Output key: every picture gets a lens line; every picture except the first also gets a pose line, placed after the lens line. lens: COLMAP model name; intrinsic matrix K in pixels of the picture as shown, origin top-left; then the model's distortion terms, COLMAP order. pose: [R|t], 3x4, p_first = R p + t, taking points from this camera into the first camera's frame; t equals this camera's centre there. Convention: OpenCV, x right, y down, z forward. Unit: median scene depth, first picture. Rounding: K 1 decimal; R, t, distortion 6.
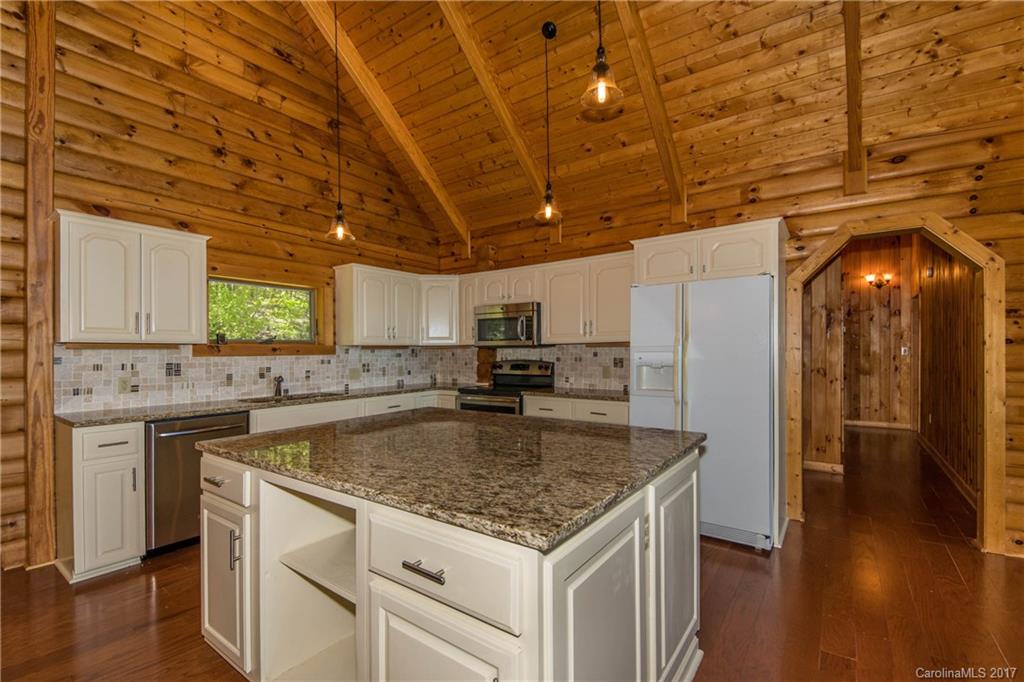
lens RADIAL K [[457.8, 0, 508.6], [0, 457.8, 346.3], [0, 0, 1]] dist [0.028730, -0.029221]
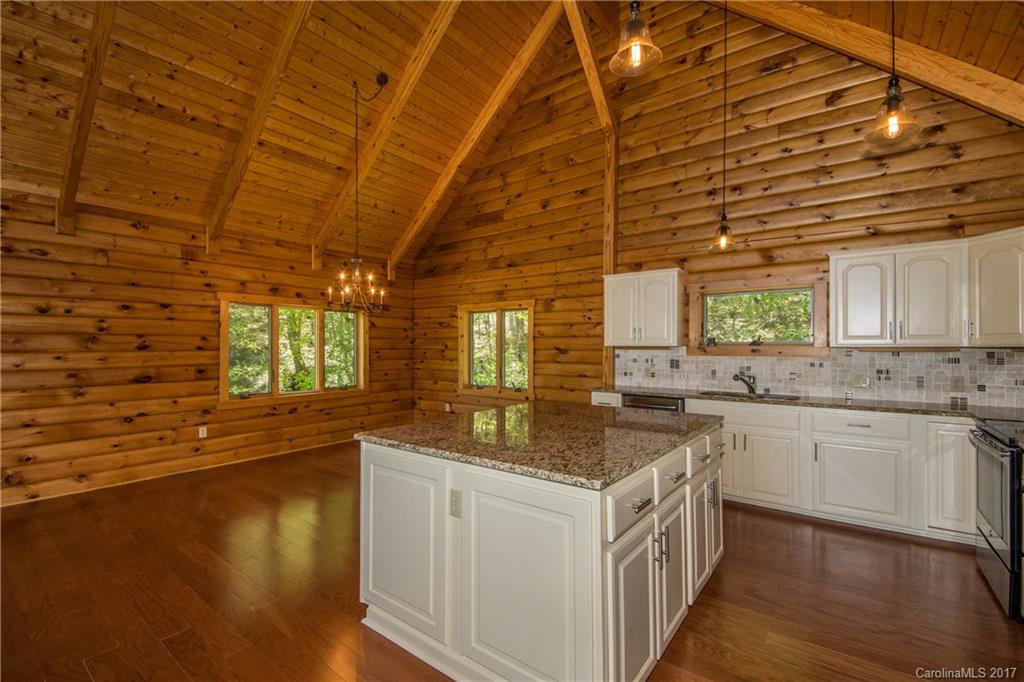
lens RADIAL K [[457.8, 0, 508.6], [0, 457.8, 346.3], [0, 0, 1]] dist [0.028730, -0.029221]
pose [[-0.042932, -0.000737, -0.999078, 0.610770], [0.001506, 0.999999, -0.000802, -0.003522], [0.999077, -0.001539, -0.042931, 0.469313]]
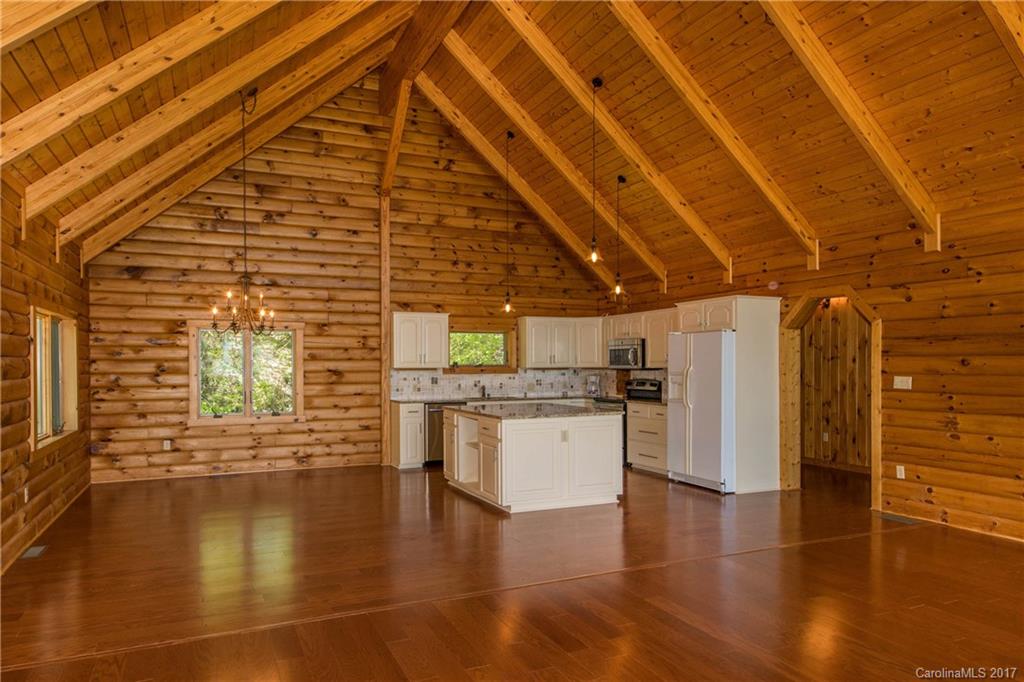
lens RADIAL K [[663.4, 0, 512.0], [0, 663.4, 341.0], [0, 0, 1]] dist [-0.000489, -0.000192]
pose [[0.874864, -0.011186, -0.484239, 0.787980], [0.000006, 0.999734, -0.023083, -0.045778], [0.484368, 0.020191, 0.874631, -1.111457]]
